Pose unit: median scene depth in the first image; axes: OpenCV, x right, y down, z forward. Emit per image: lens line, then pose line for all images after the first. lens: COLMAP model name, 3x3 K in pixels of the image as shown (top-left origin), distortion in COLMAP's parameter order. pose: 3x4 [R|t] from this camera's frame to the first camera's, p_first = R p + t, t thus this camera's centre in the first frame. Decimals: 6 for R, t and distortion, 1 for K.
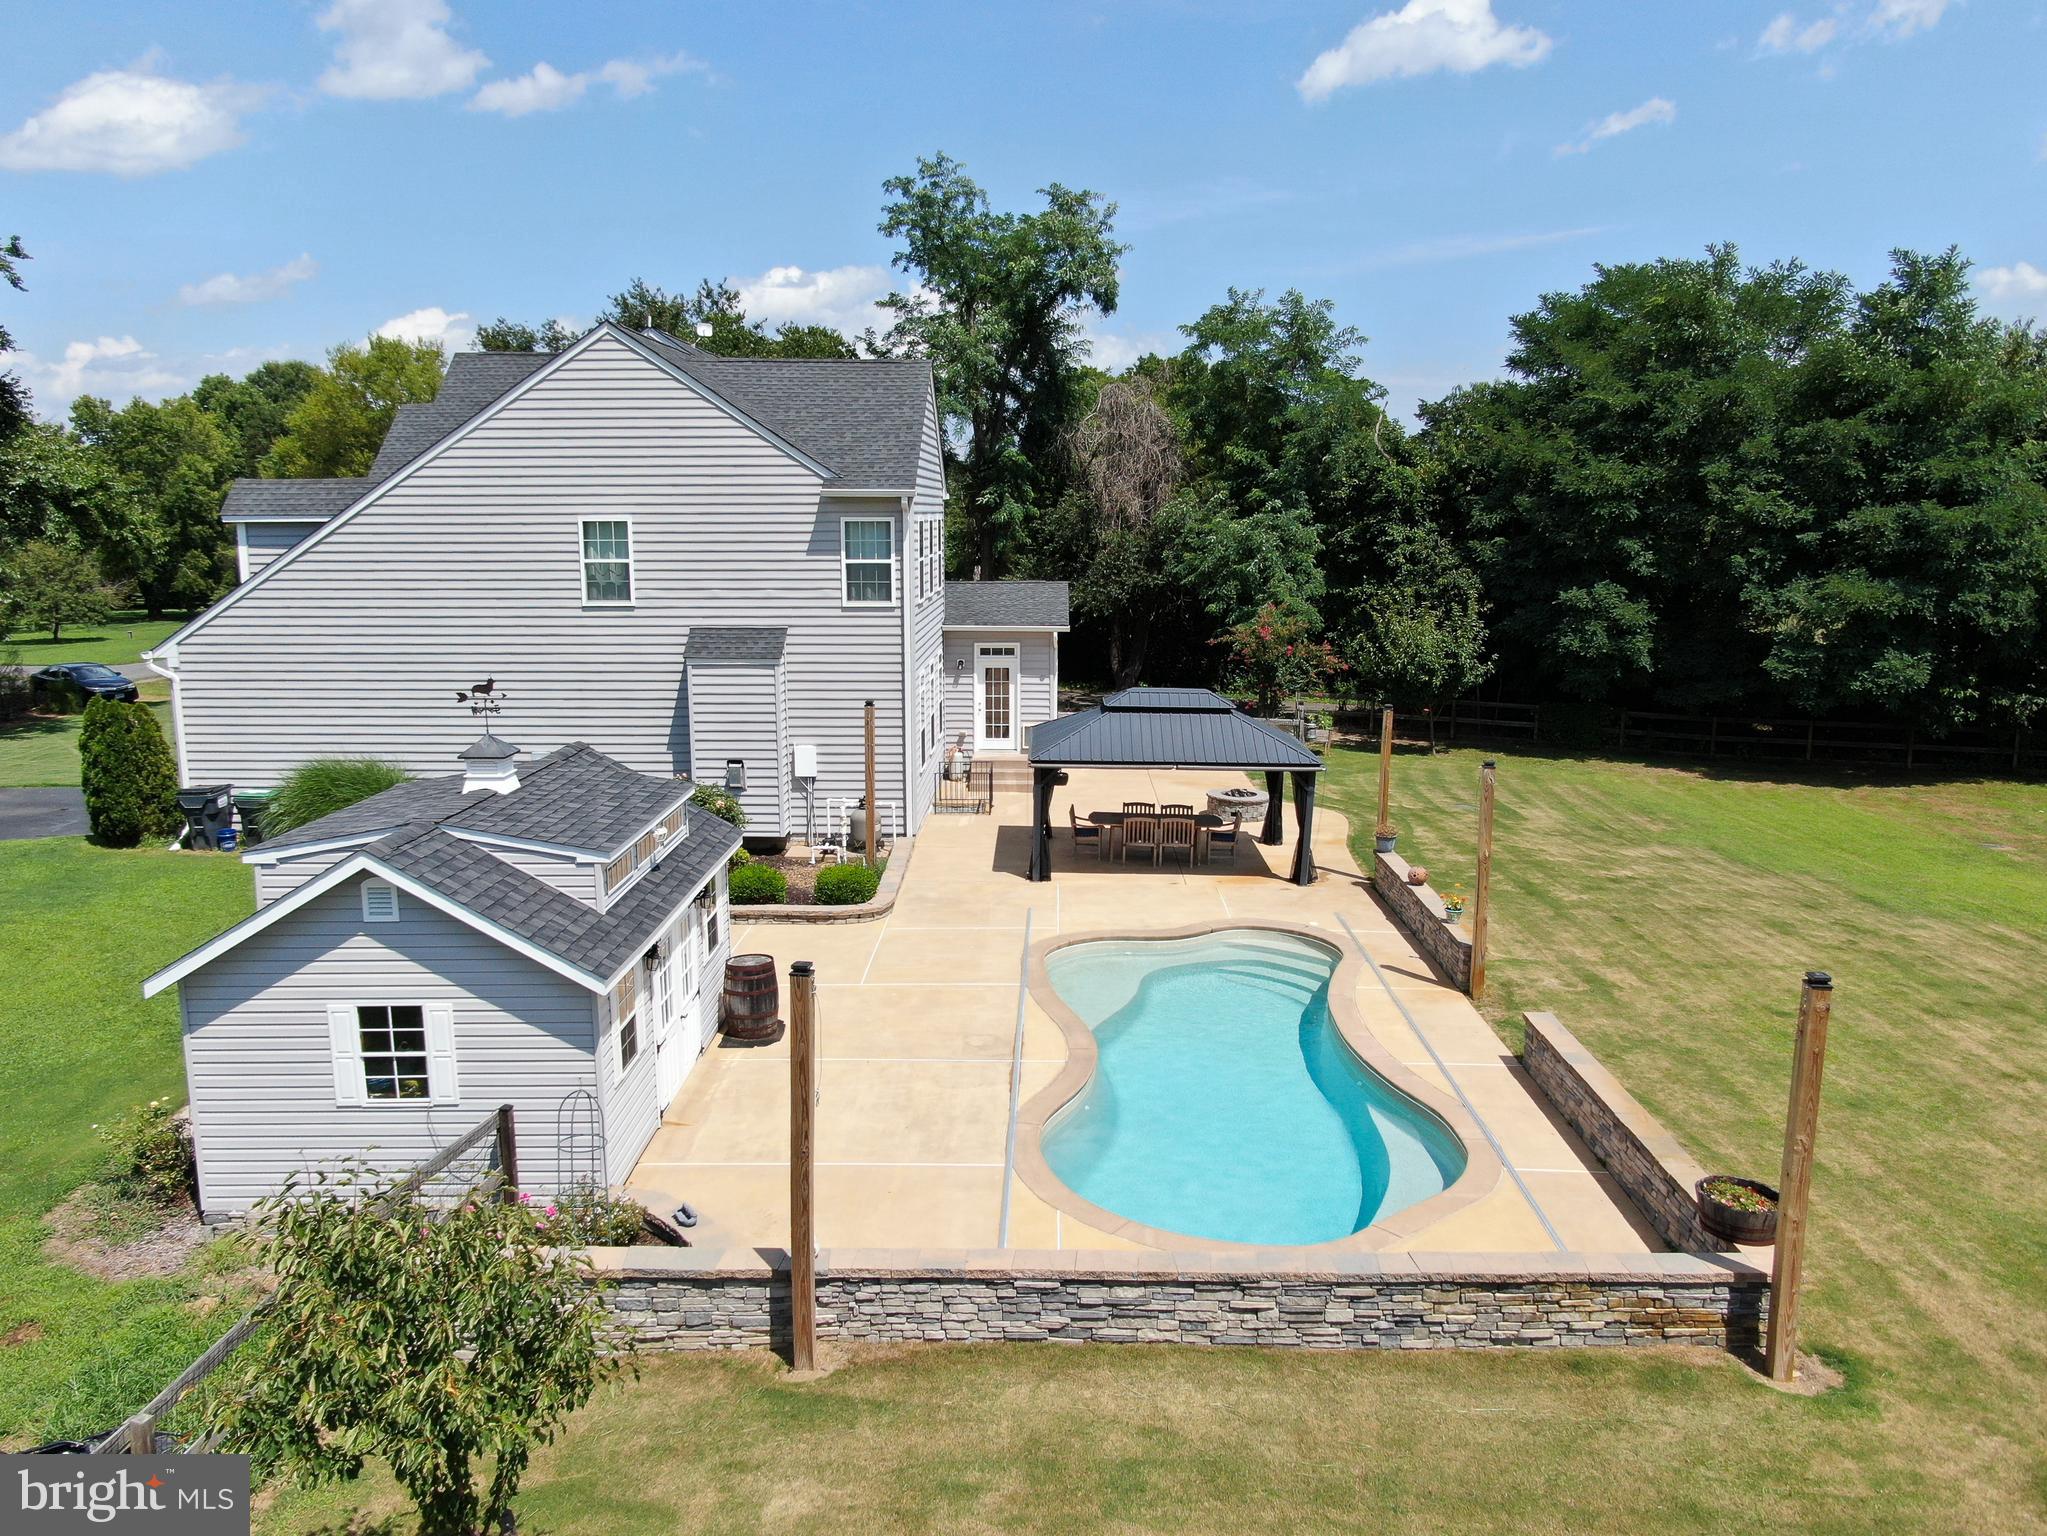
lens RADIAL K [[1494.6, 0, 1018.0], [0, 1494.6, 795.5], [0, 0, 1]] dist [-0.014652, 0.002346]
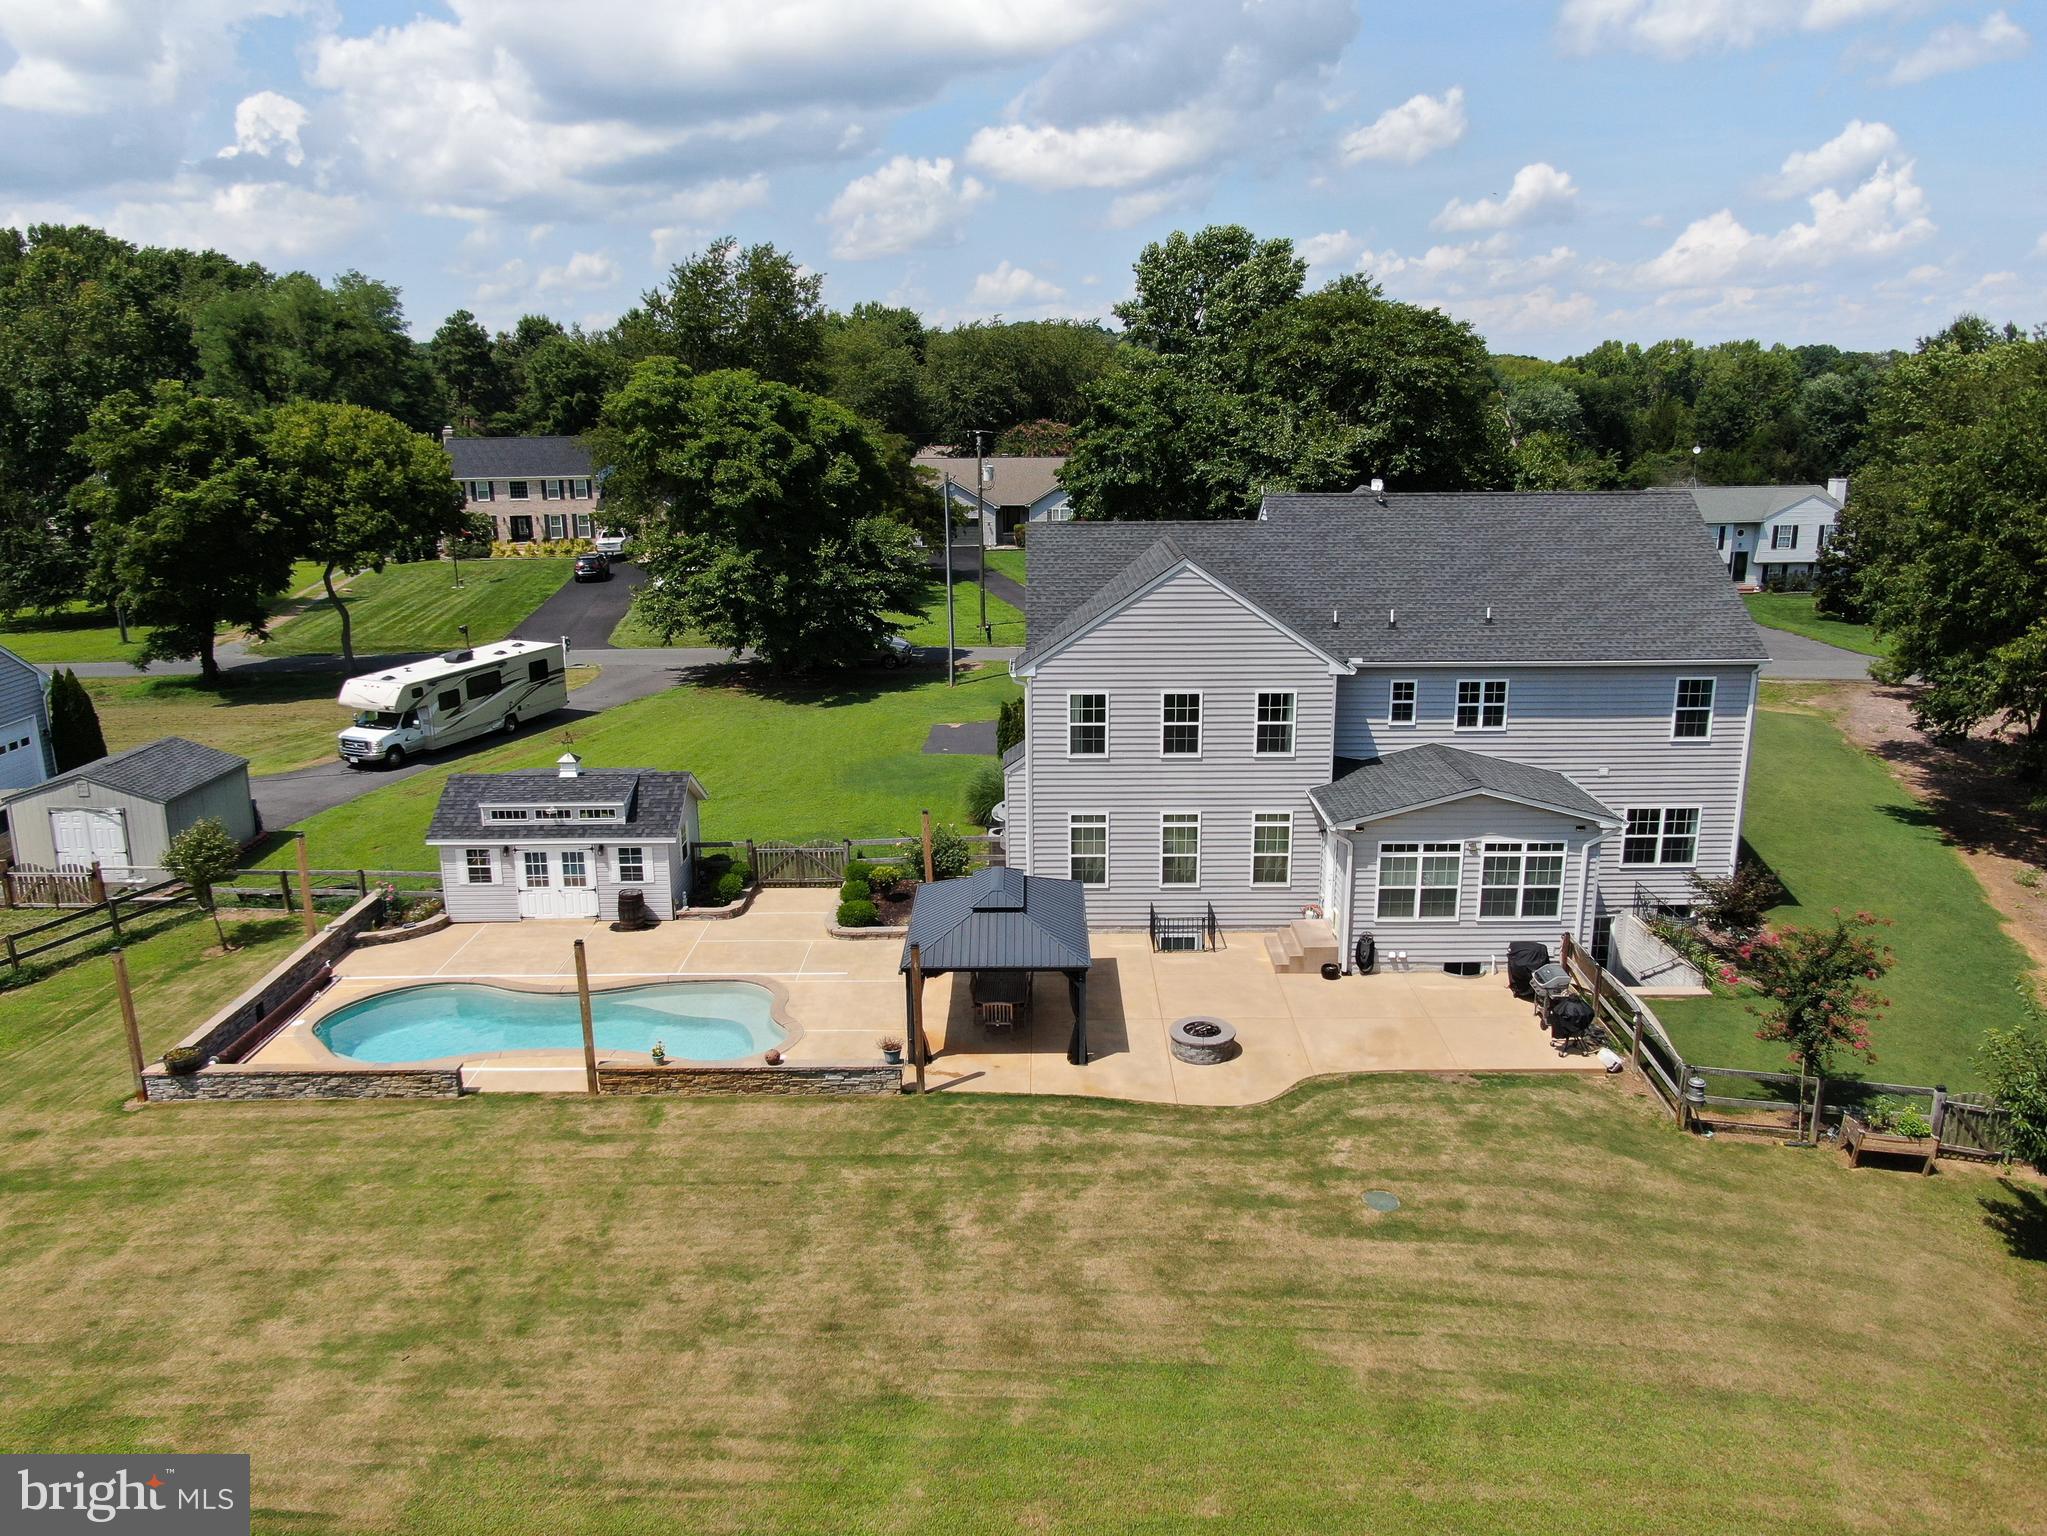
lens RADIAL K [[1494.6, 0, 1044.9], [0, 1494.6, 764.8], [0, 0, 1]] dist [-0.014652, 0.002346]
pose [[0.034225, 0.242875, -0.969454, 1.191289], [-0.181386, 0.955422, 0.232956, -0.425734], [0.982816, 0.167873, 0.076754, 0.916054]]
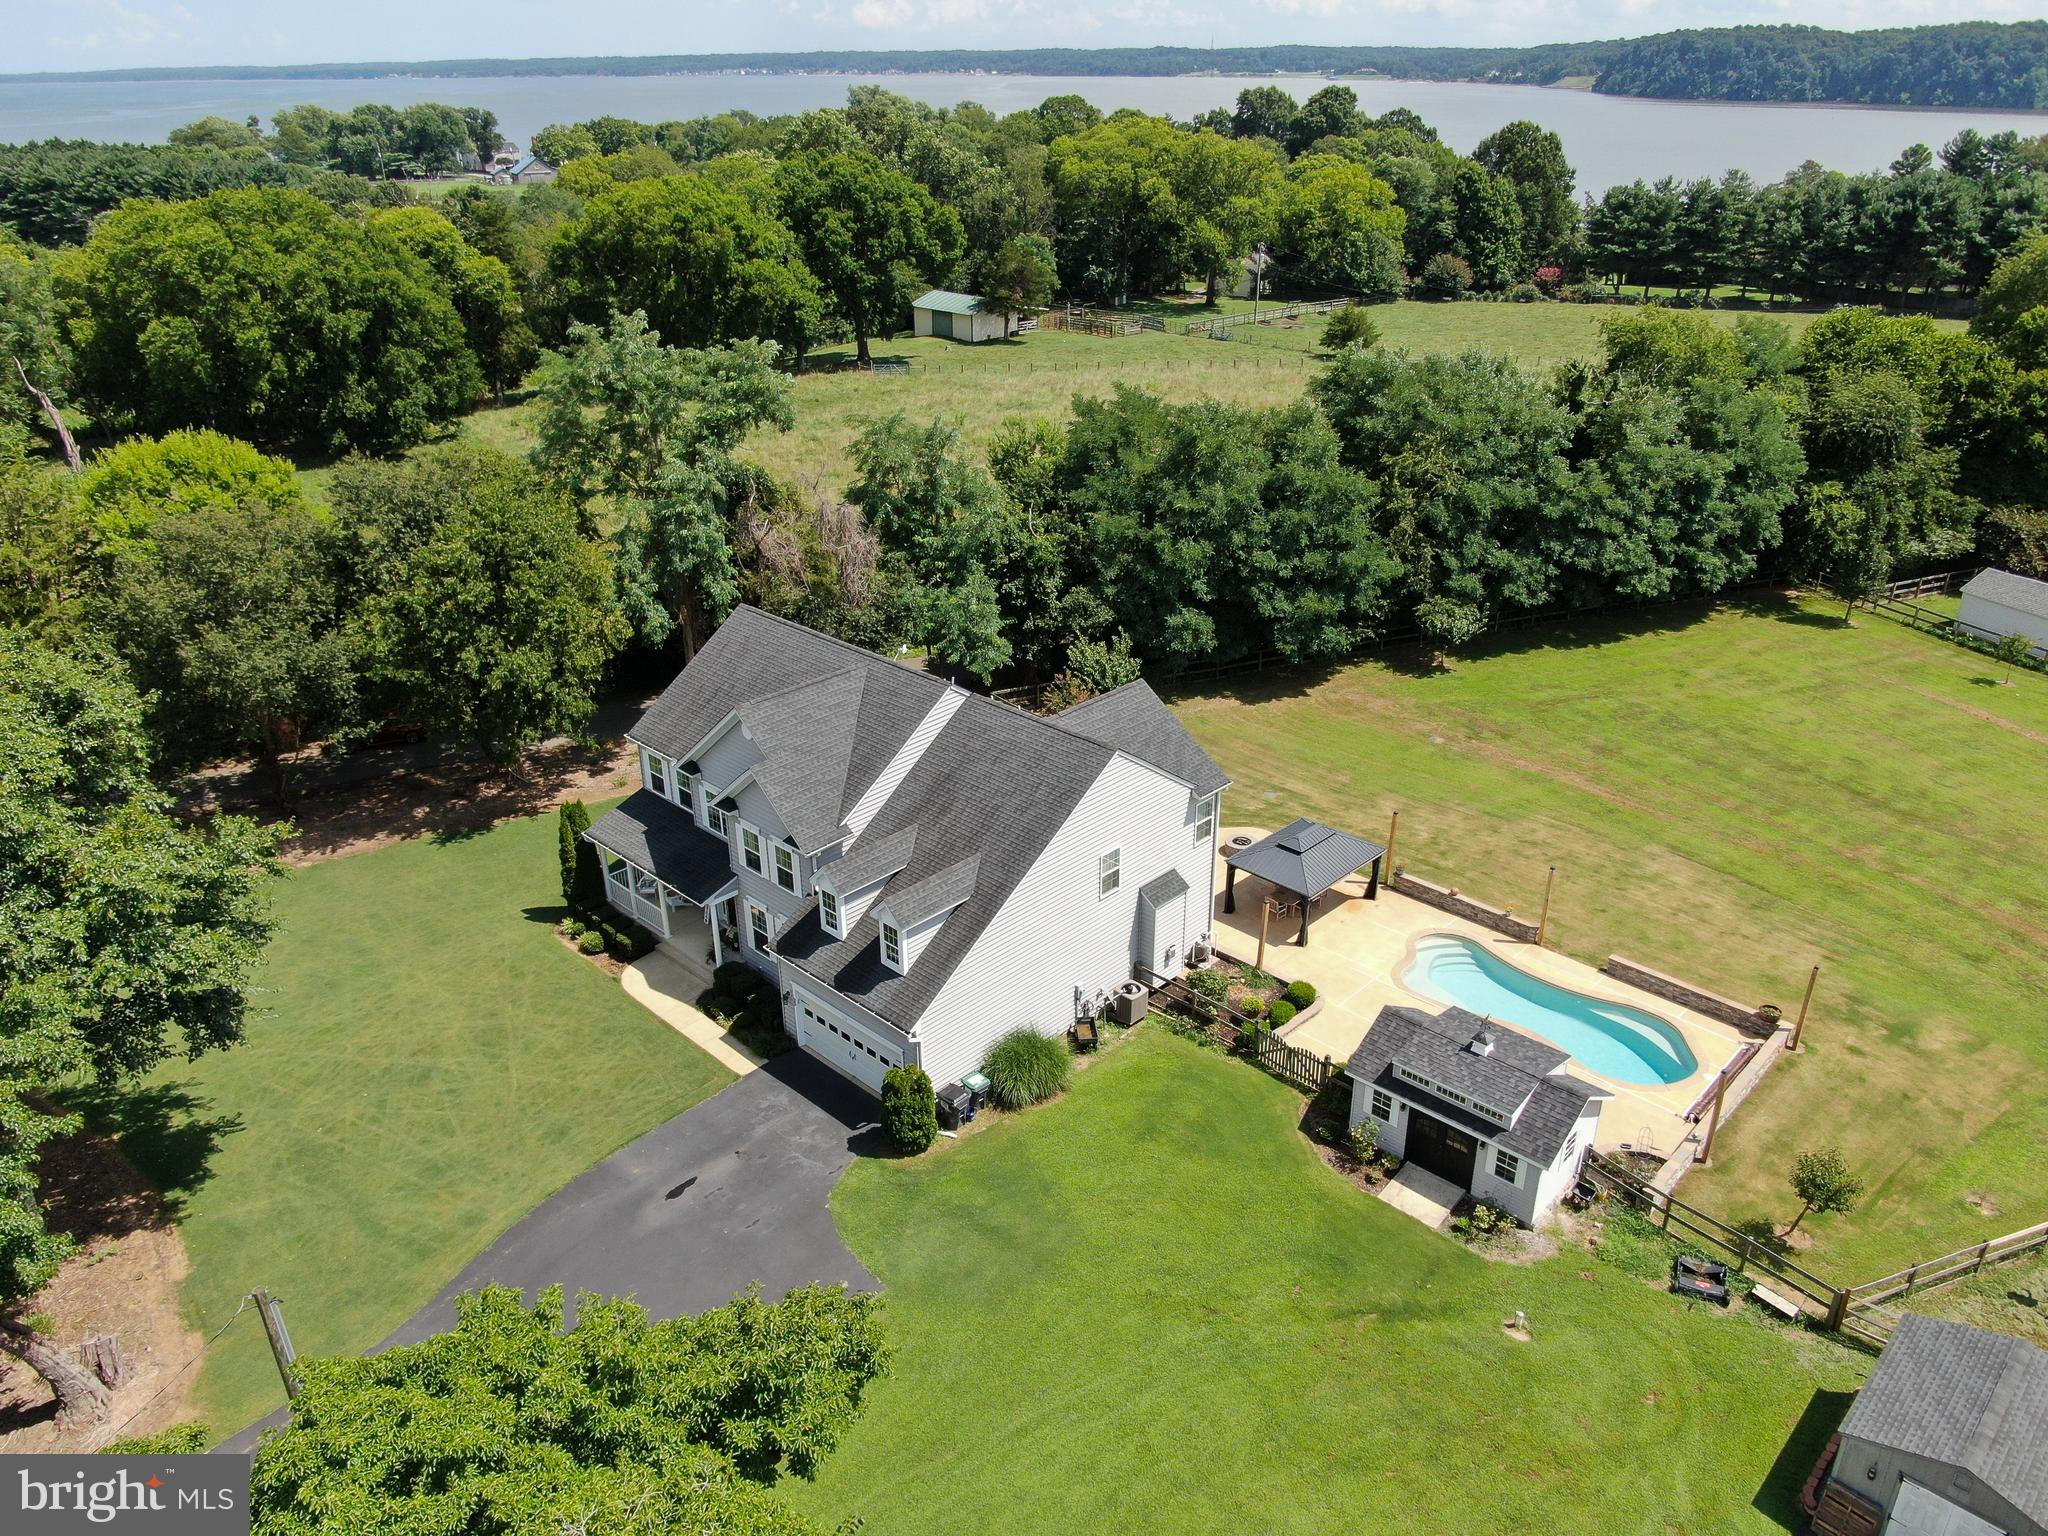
lens RADIAL K [[1495.4, 0, 1012.4], [0, 1495.4, 758.9], [0, 0, 1]] dist [-0.014652, 0.002346]
pose [[0.683130, -0.318658, 0.657107, -1.449689], [0.148781, 0.941637, 0.301966, -0.820511], [-0.714981, -0.108517, 0.690671, -0.102506]]
